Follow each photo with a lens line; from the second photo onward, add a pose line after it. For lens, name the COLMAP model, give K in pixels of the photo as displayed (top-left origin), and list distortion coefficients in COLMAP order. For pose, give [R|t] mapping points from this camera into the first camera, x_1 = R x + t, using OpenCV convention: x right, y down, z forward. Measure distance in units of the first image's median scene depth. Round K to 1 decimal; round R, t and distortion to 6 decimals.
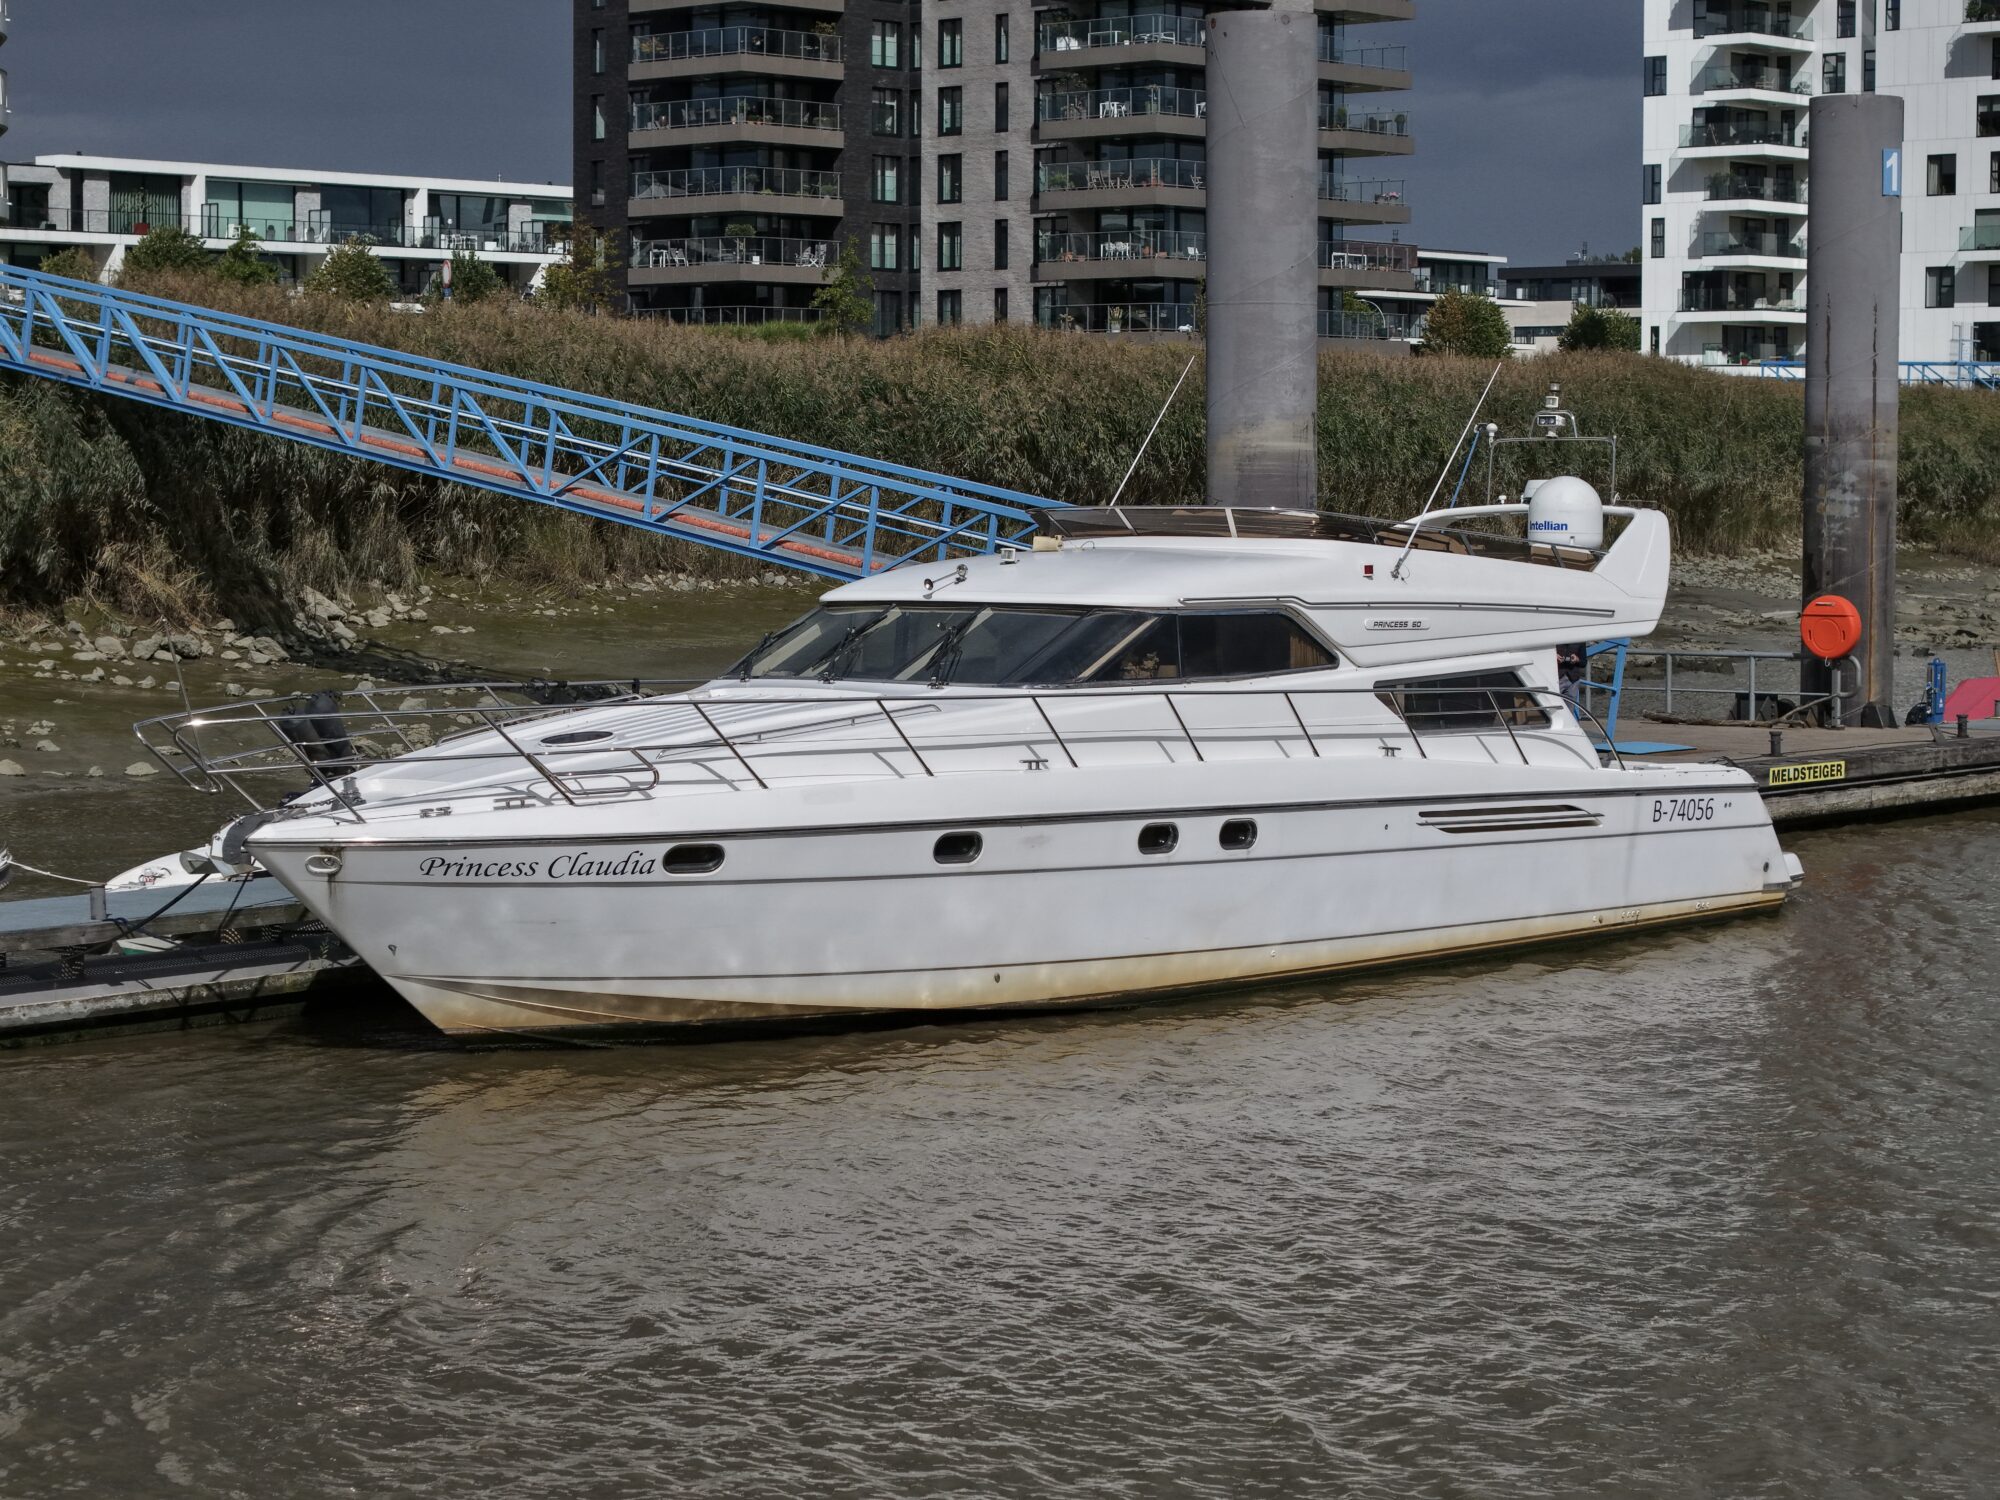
lens RADIAL K [[4308.3, 0, 851.7], [0, 4308.3, 748.5], [0, 0, 1]] dist [-0.259411, 1.517521]
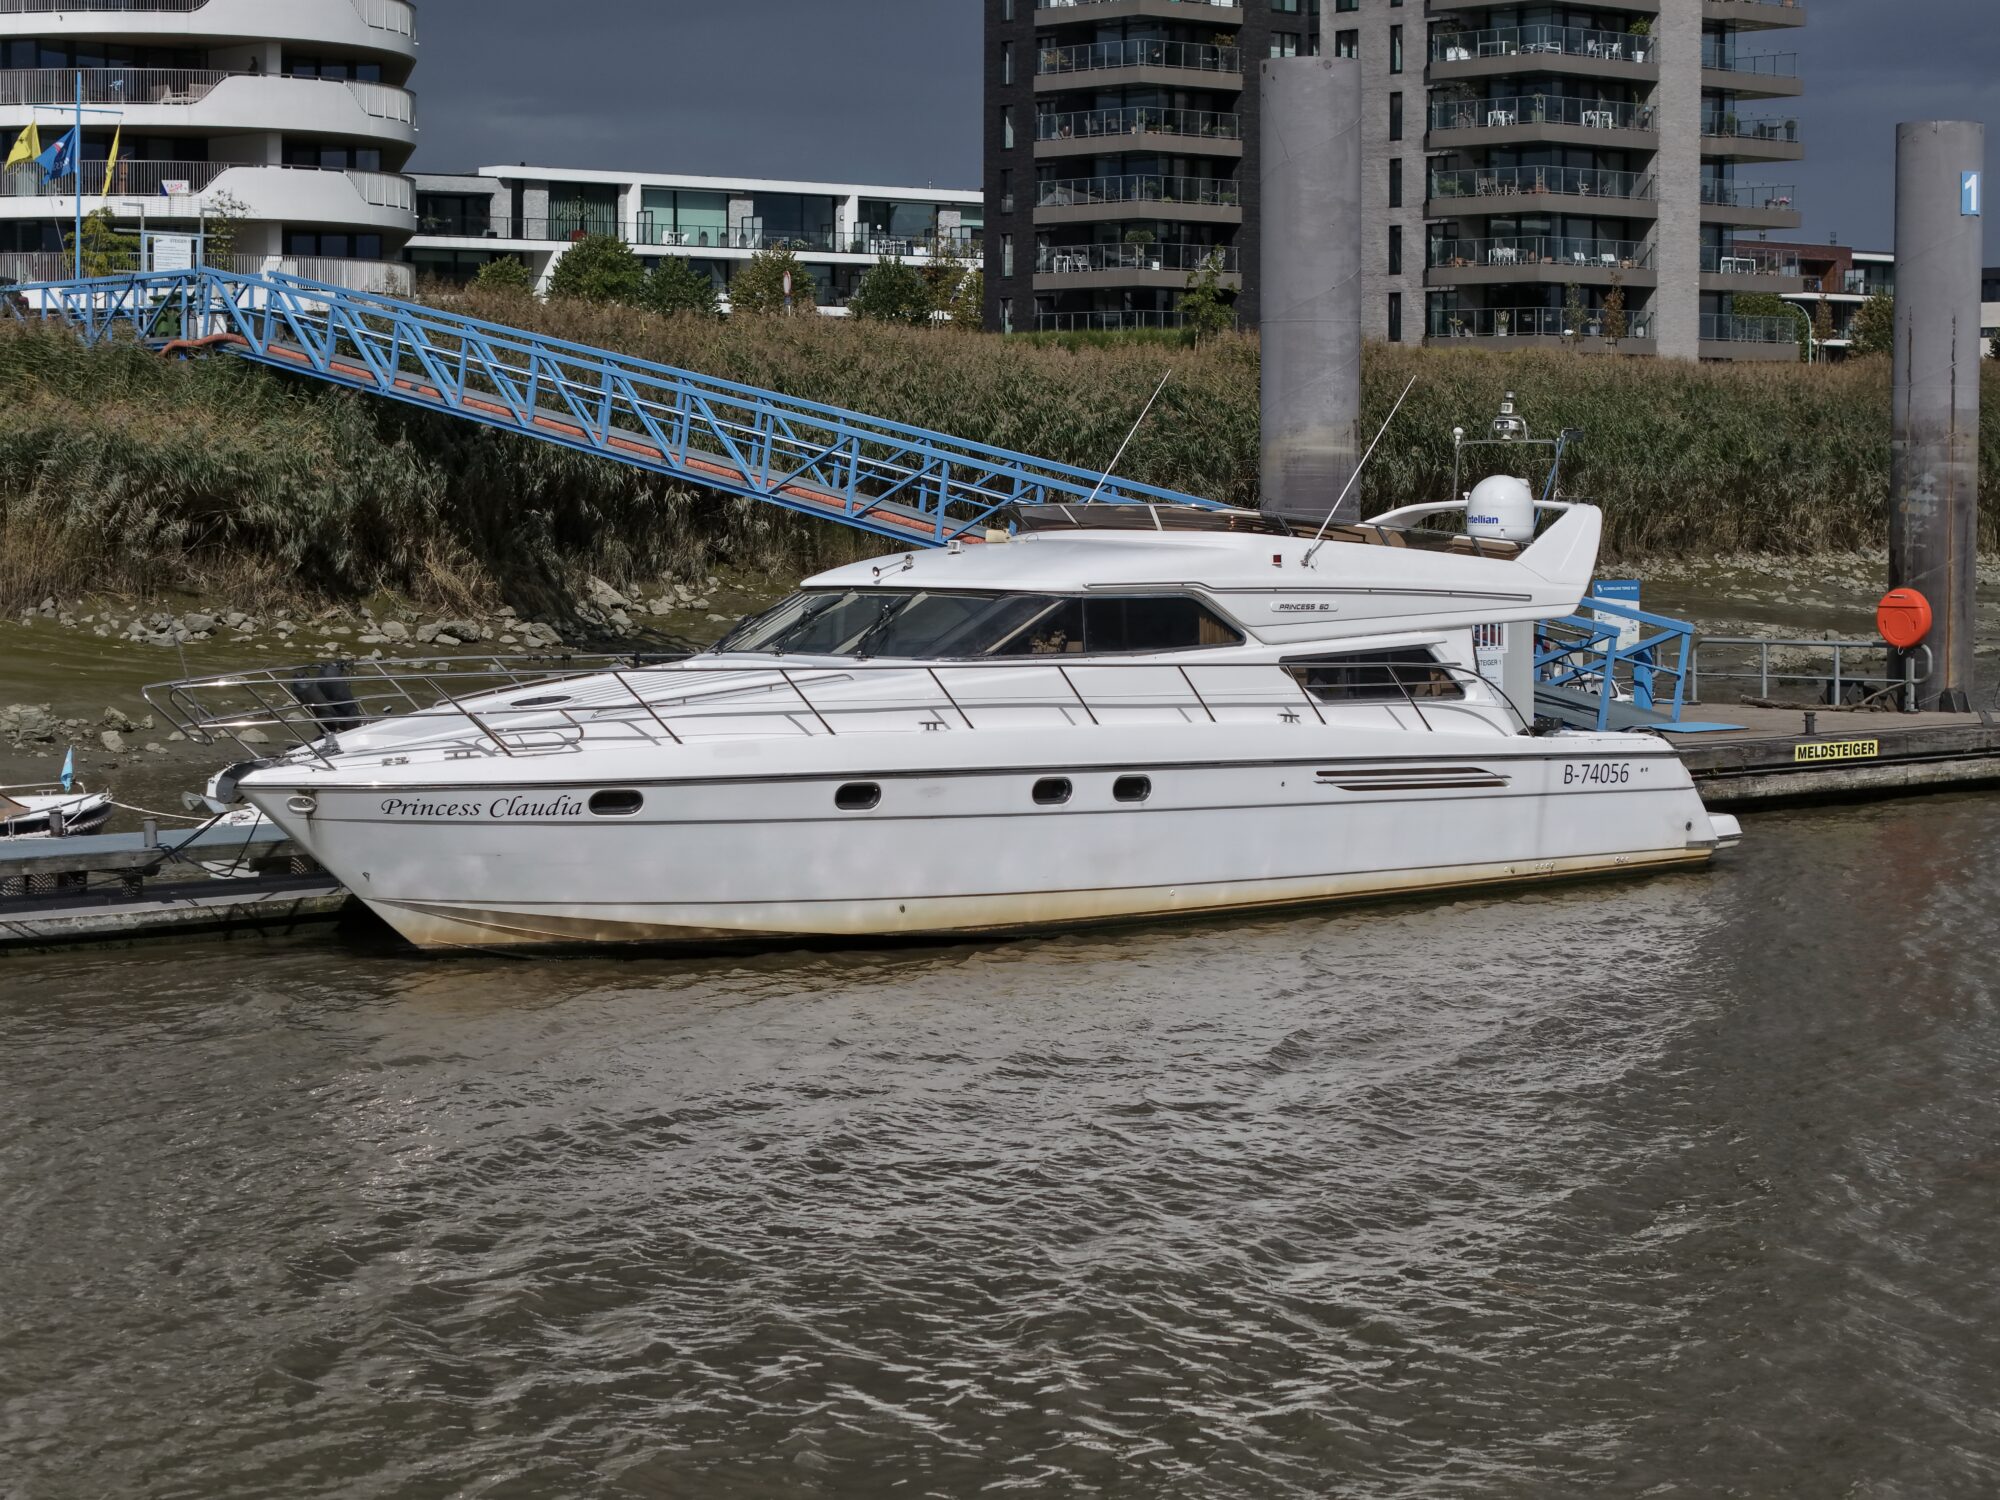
lens RADIAL K [[4316.6, 0, 1000.0], [0, 4316.6, 750.0], [0, 0, 1]] dist [-0.386442, 2.762401]
pose [[0.996433, 0.004122, -0.084281, 0.071227], [-0.004066, 0.999991, 0.000836, 0.004136], [0.084284, -0.000491, 0.996442, -0.073039]]
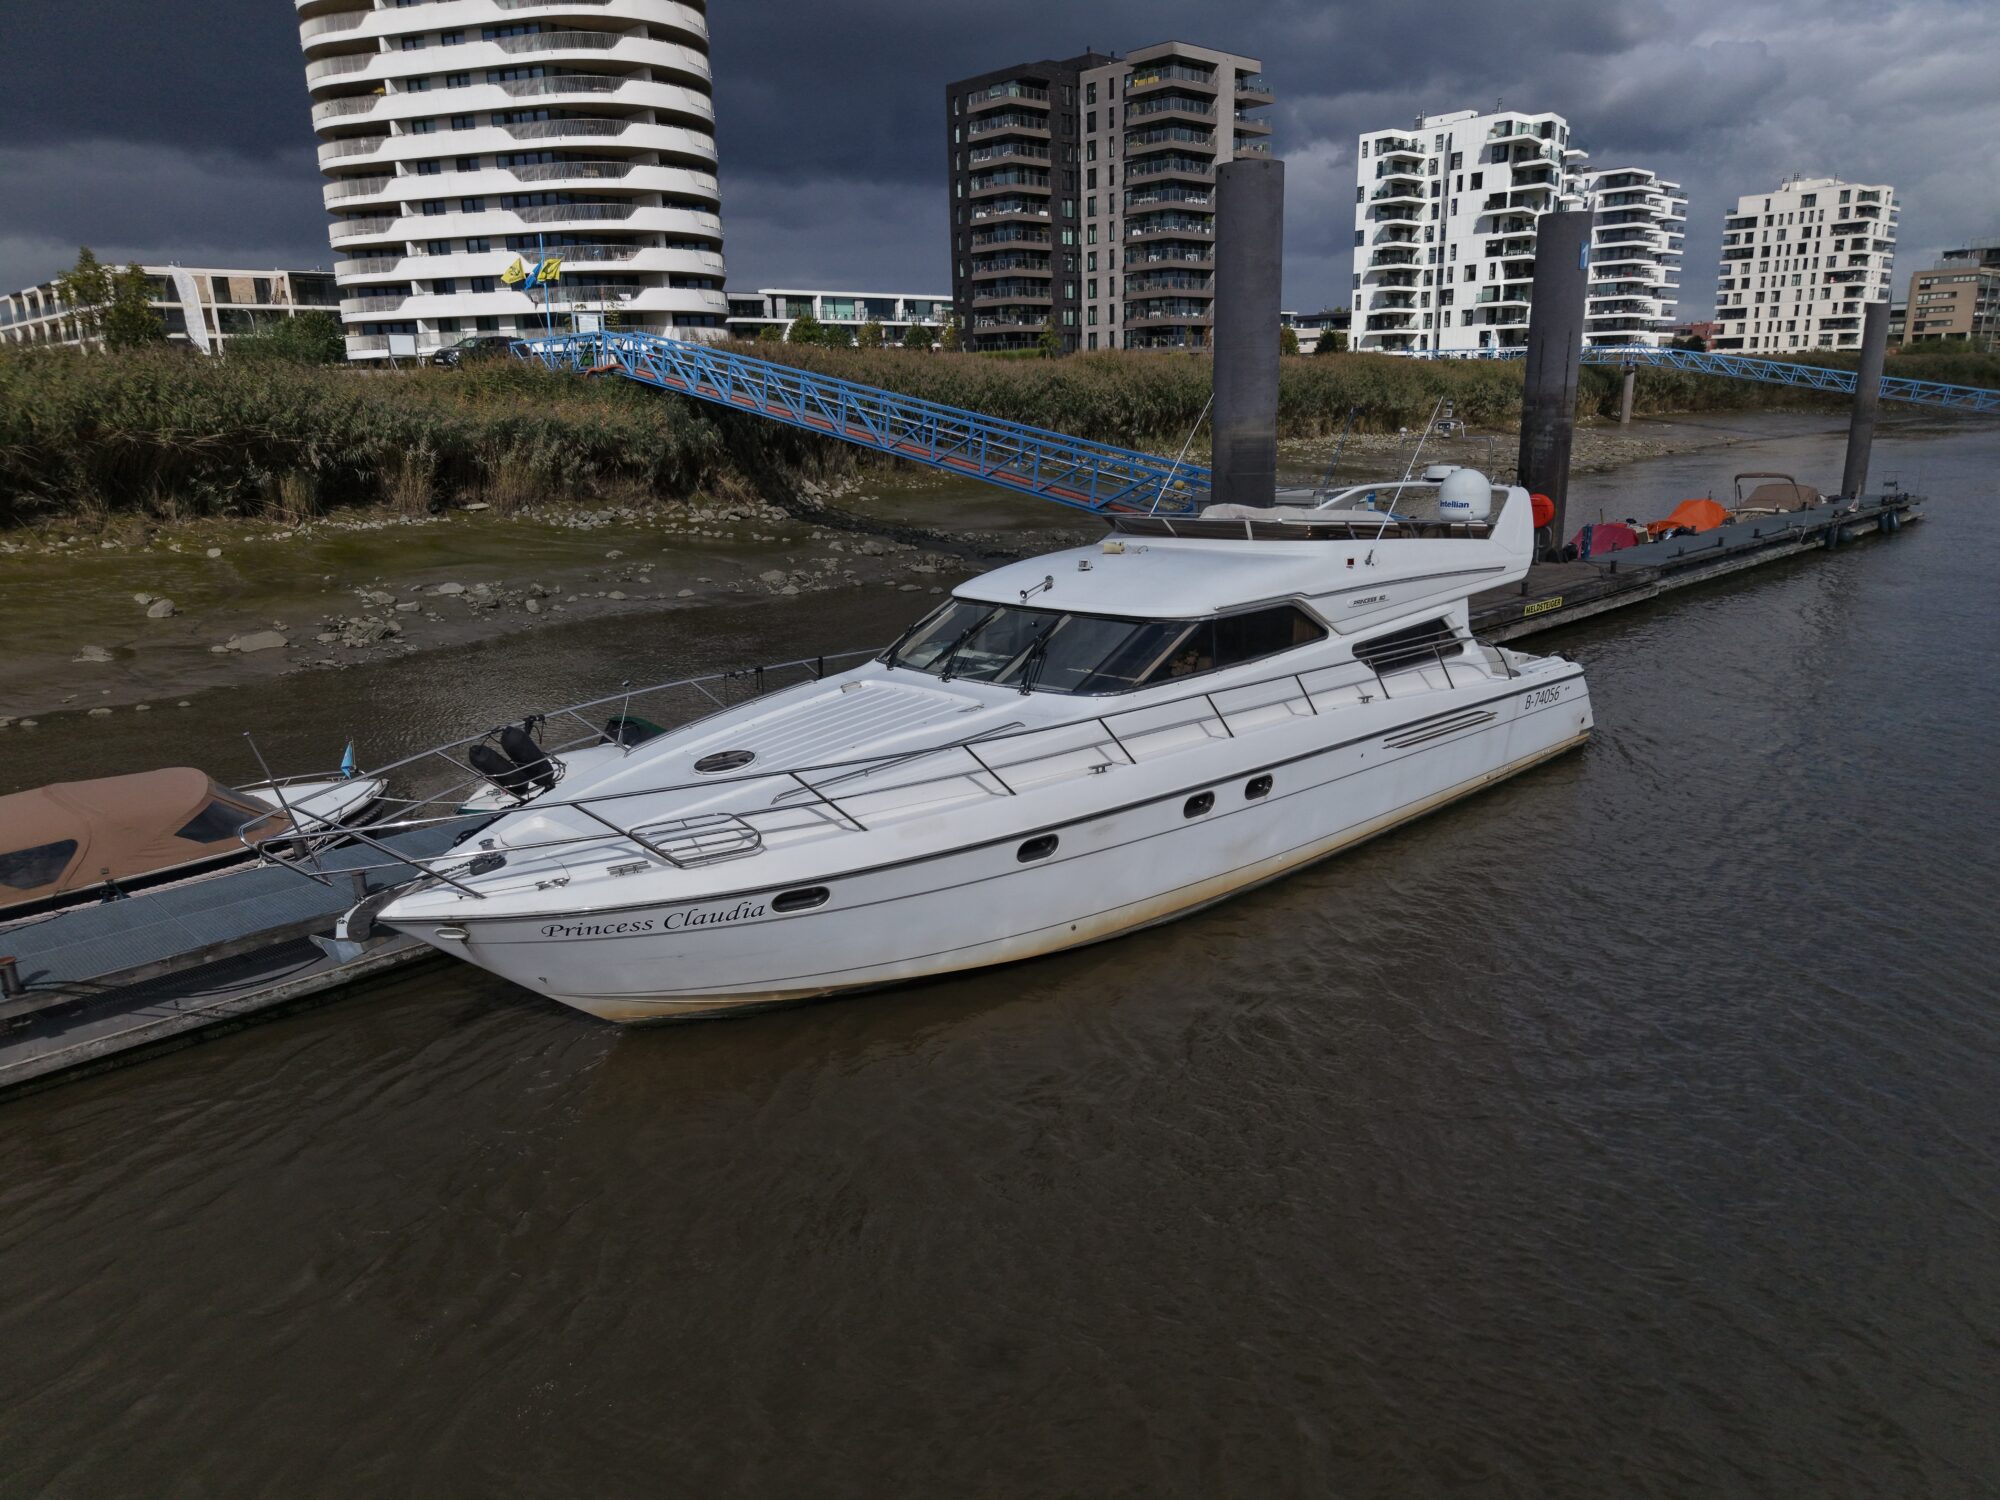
lens RADIAL K [[1363.4, 0, 1010.0], [0, 1363.4, 773.6], [0, 0, 1]] dist [0.009699, -0.010249]
pose [[0.998825, -0.015579, -0.045879, 0.015398], [0.024673, 0.978475, 0.204884, -0.033547], [0.041700, -0.205776, 0.977710, 0.276858]]
